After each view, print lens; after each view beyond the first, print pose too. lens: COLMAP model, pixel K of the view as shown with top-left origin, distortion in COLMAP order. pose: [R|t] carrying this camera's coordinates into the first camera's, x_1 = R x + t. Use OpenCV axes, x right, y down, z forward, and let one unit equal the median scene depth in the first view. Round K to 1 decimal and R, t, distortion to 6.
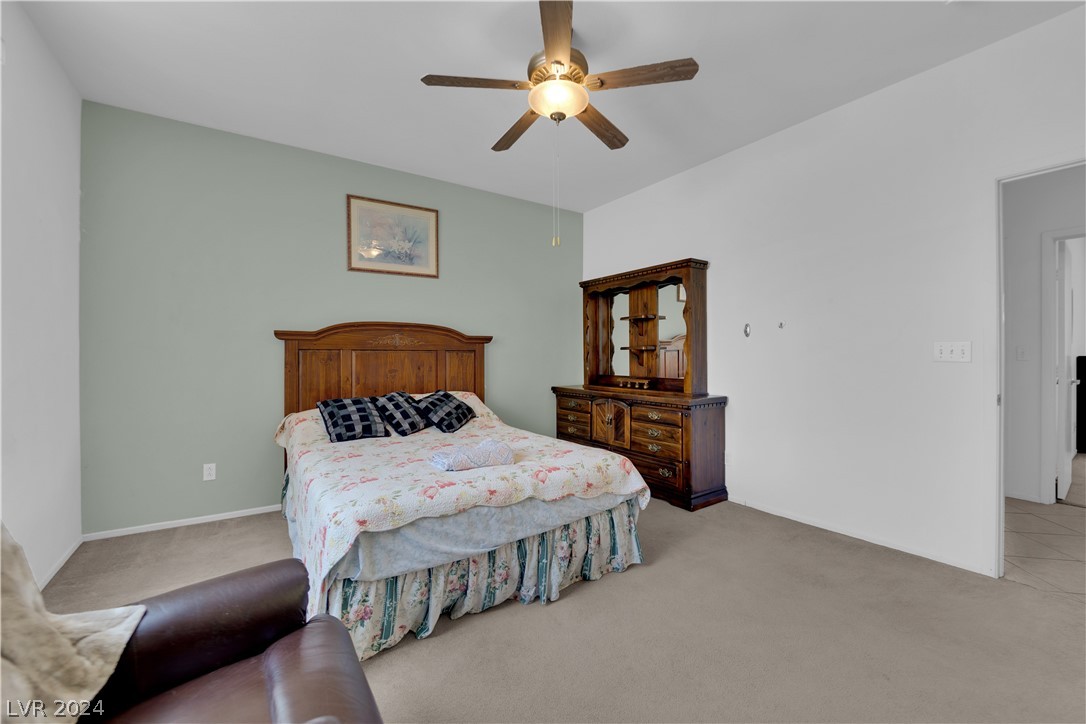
lens RADIAL K [[435.7, 0, 542.5], [0, 435.7, 359.4], [0, 0, 1]] dist [-0.004348, -0.007062]
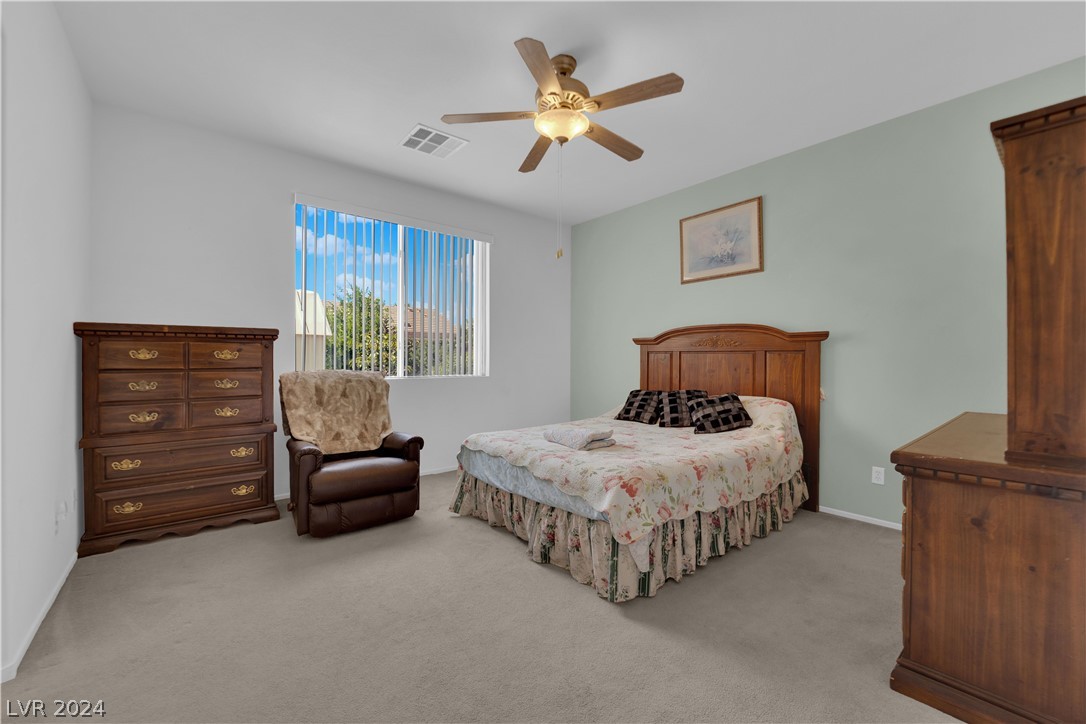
lens RADIAL K [[444.8, 0, 548.6], [0, 444.8, 362.2], [0, 0, 1]] dist [-0.003298, -0.000091]
pose [[0.079679, 0.014700, -0.996712, 0.719837], [-0.011846, 0.999835, 0.013799, -0.005209], [0.996750, 0.010708, 0.079840, 0.541473]]
